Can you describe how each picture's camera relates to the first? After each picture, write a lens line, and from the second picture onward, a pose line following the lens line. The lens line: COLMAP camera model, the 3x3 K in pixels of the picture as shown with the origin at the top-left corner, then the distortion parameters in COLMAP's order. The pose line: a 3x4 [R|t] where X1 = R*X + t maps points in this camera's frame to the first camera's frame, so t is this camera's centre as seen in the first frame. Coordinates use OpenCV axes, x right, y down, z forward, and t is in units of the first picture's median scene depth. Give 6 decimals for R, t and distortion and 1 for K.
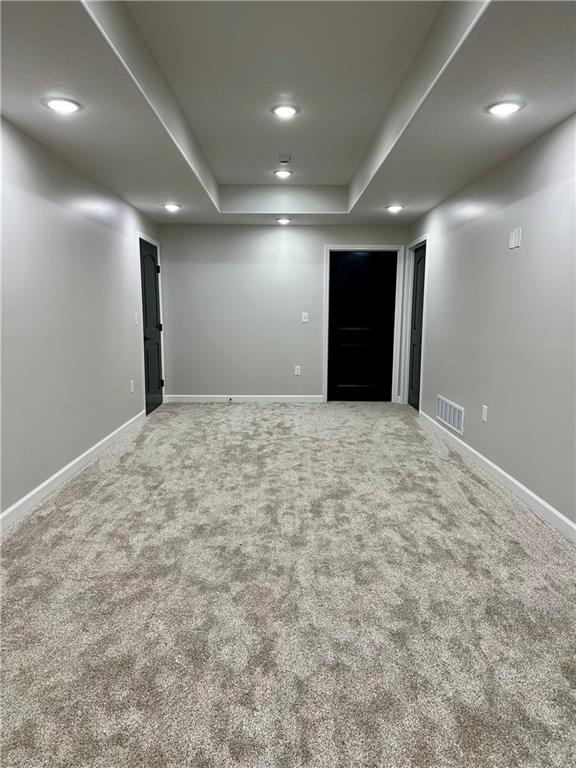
lens RADIAL K [[534.8, 0, 288.8], [0, 534.8, 388.8], [0, 0, 1]] dist [0.089565, -0.077775]
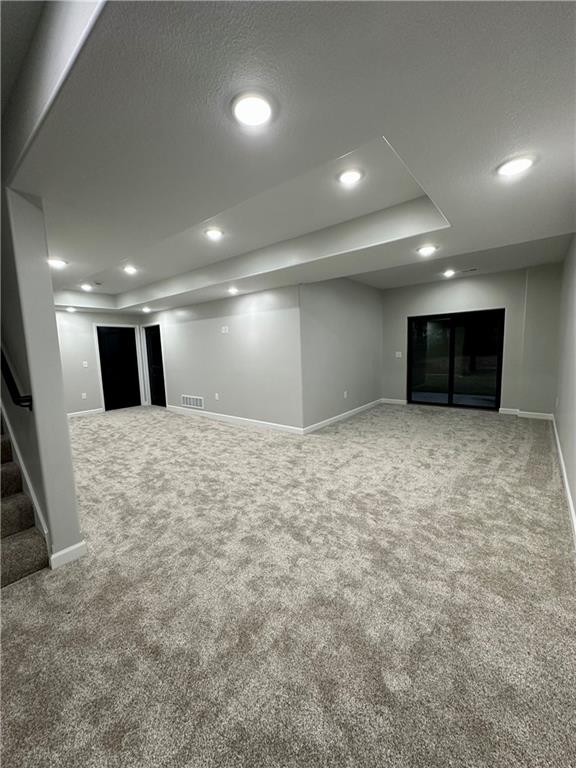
lens RADIAL K [[306.2, 0, 286.8], [0, 306.2, 381.2], [0, 0, 1]] dist [0.000374, -0.000019]
pose [[0.642199, -0.112567, 0.758227, -0.694137], [0.153565, 0.987999, 0.016614, 0.001463], [-0.750998, 0.105768, 0.651779, -0.249088]]
